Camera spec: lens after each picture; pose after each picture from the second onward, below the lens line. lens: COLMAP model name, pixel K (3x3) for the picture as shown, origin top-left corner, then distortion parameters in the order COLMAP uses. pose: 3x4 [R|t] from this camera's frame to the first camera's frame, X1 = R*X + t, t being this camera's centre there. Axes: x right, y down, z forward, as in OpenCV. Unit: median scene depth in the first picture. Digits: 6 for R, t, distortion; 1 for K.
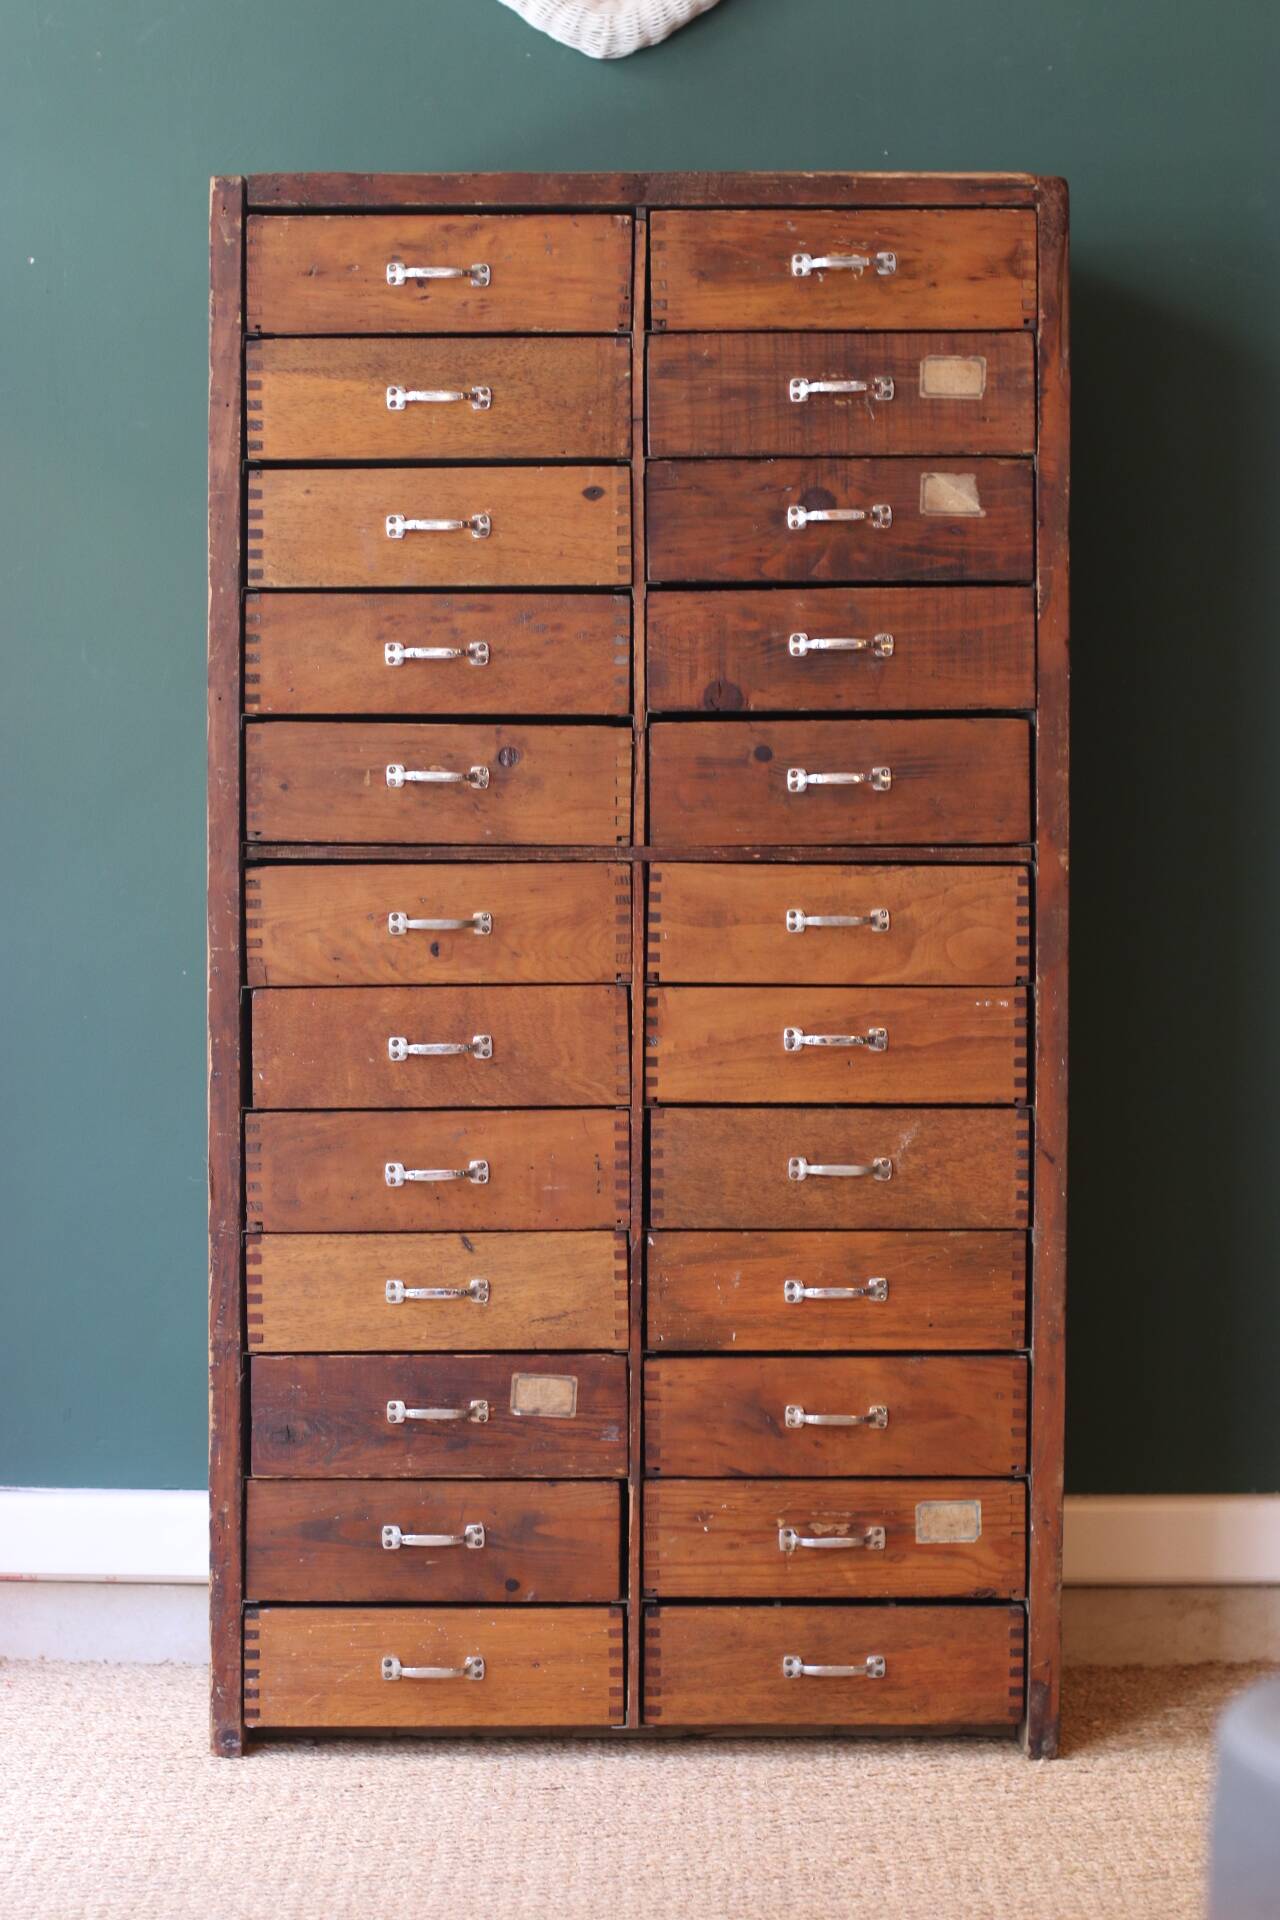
lens RADIAL K [[4593.1, 0, 640.0], [0, 4593.1, 960.0], [0, 0, 1]] dist [-0.161972, 0.043942]
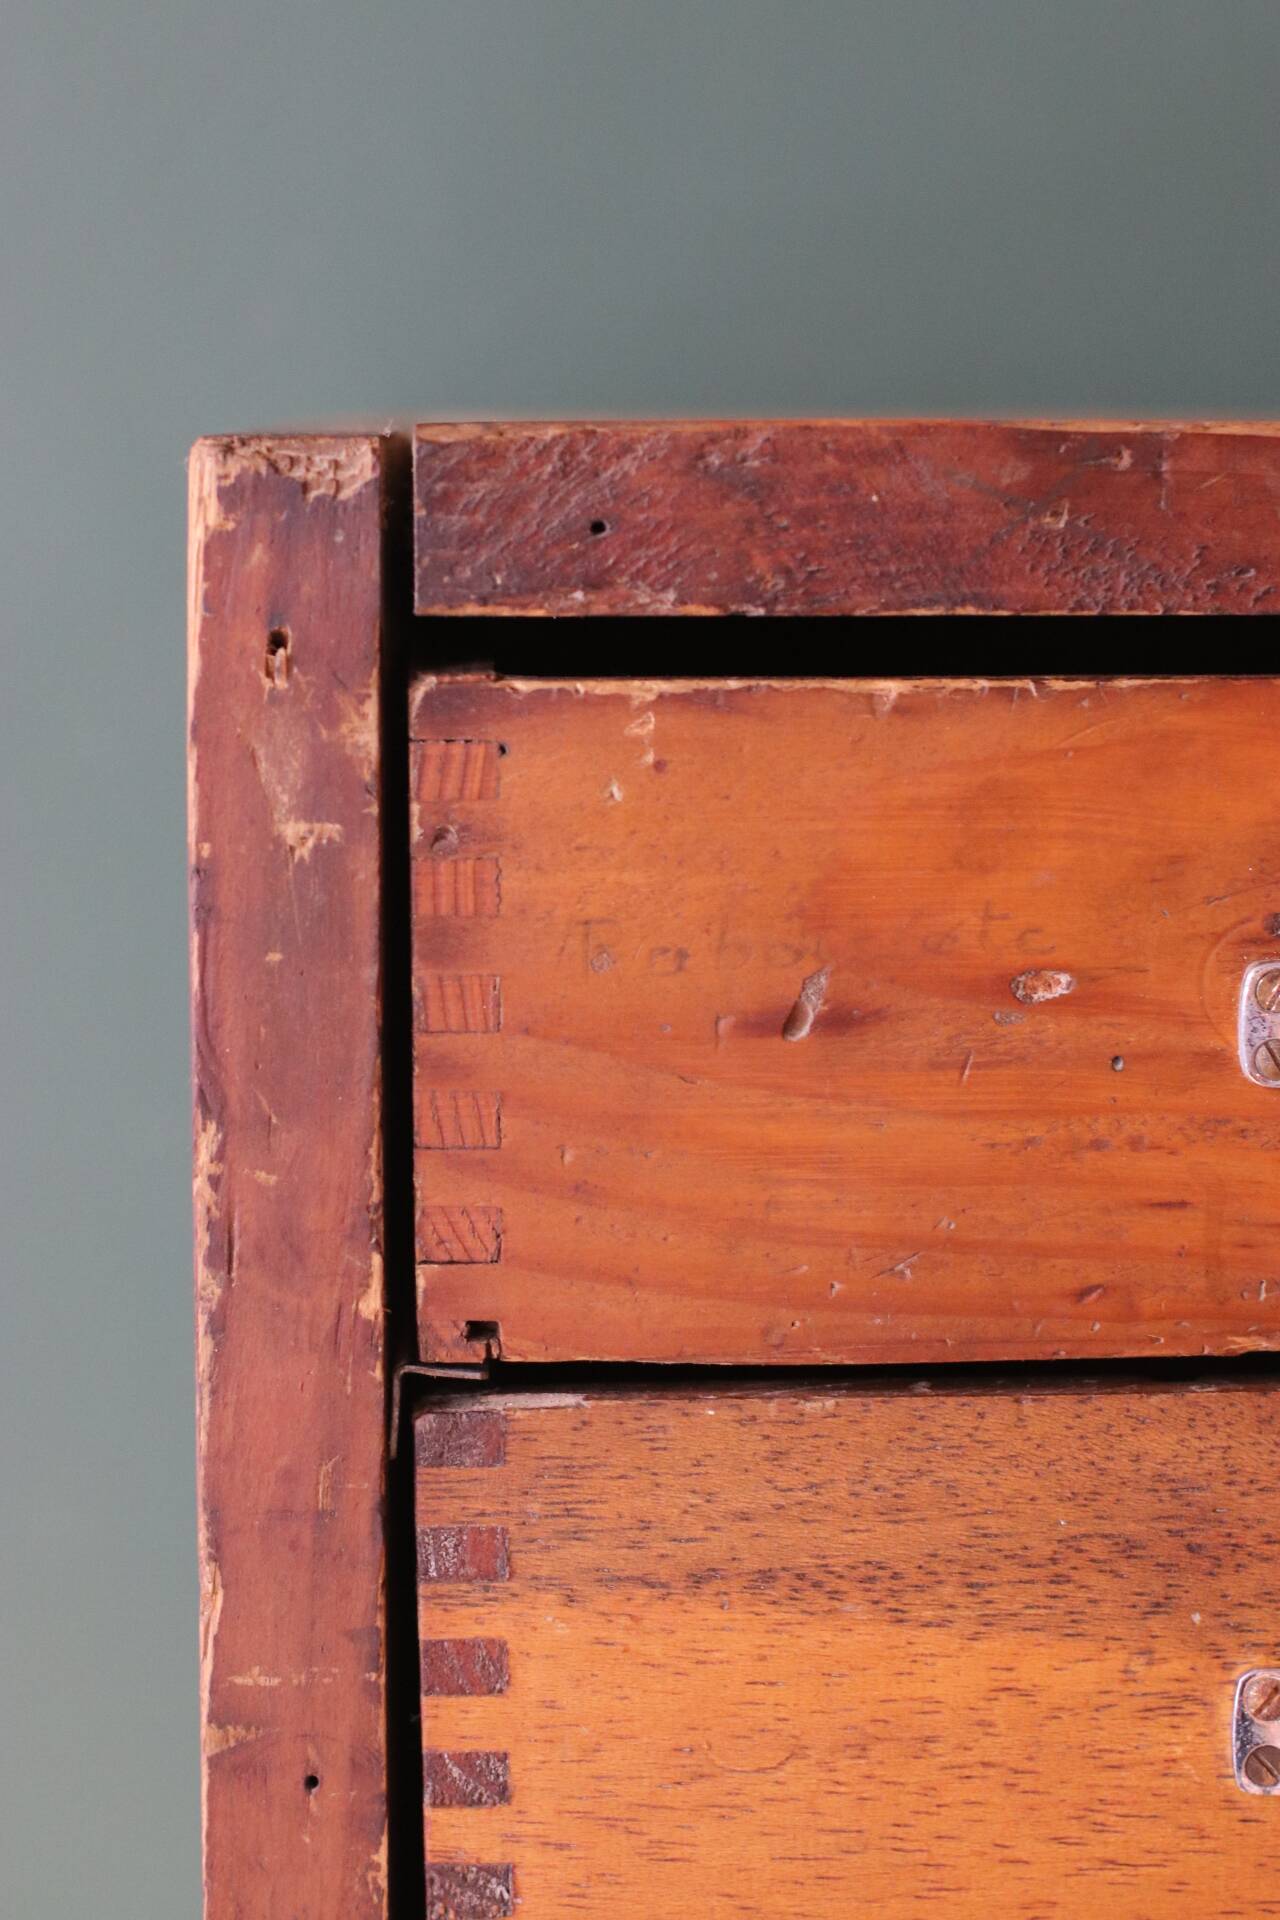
lens RADIAL K [[4593.1, 0, 640.0], [0, 4593.1, 960.0], [0, 0, 1]] dist [-0.161972, 0.043942]
pose [[0.999122, -0.008332, 0.041066, -0.084349], [0.005050, 0.996831, 0.079388, -0.165446], [-0.041597, -0.079110, 0.995998, 0.827970]]
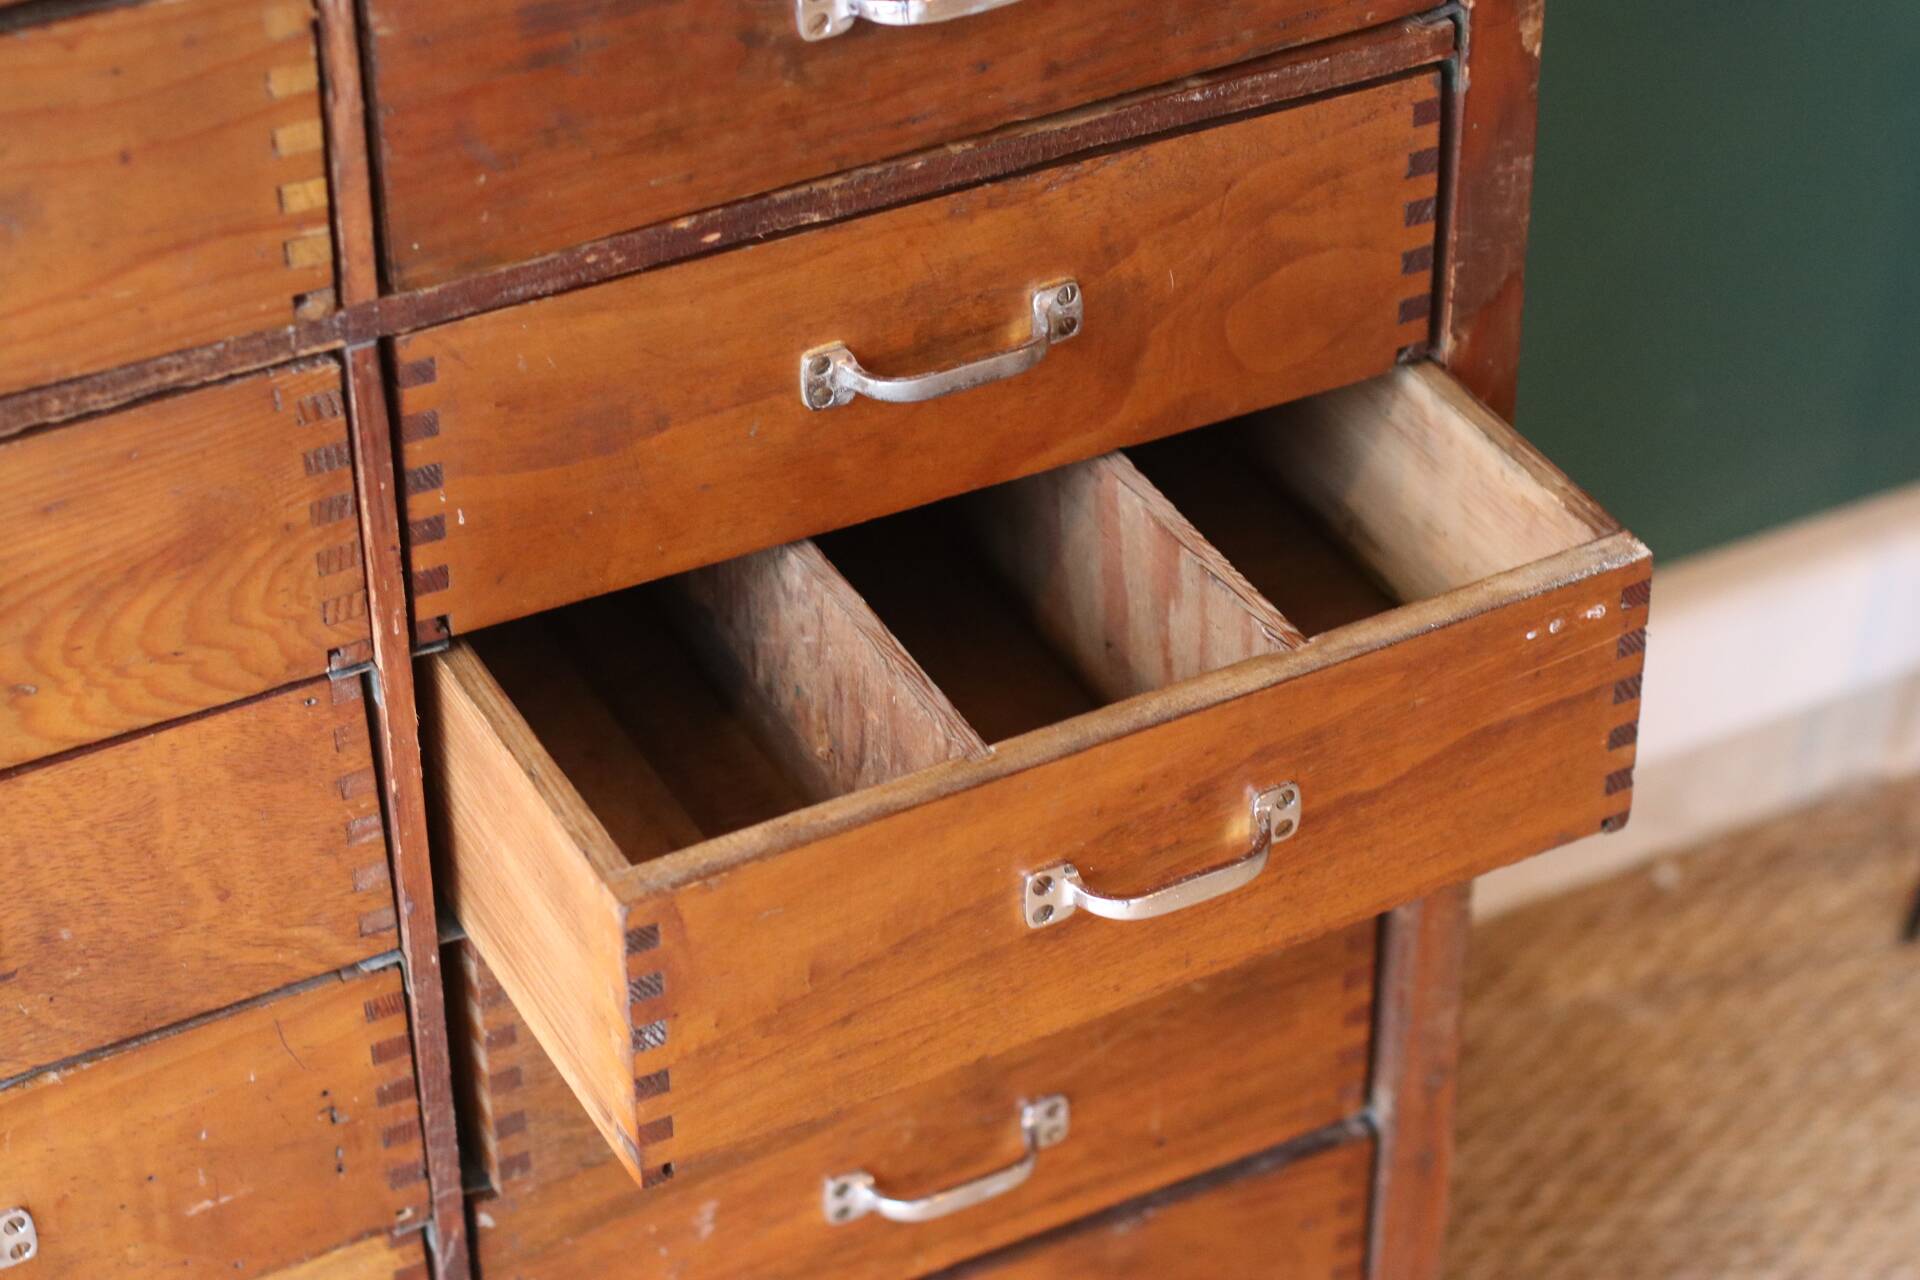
lens RADIAL K [[4593.1, 0, 960.0], [0, 4593.1, 640.0], [0, 0, 1]] dist [-0.161972, 0.043942]
pose [[0.893169, -0.274658, 0.356107, -0.079994], [0.023207, 0.818933, 0.573420, -0.181680], [-0.449122, -0.503897, 0.737819, 0.745473]]
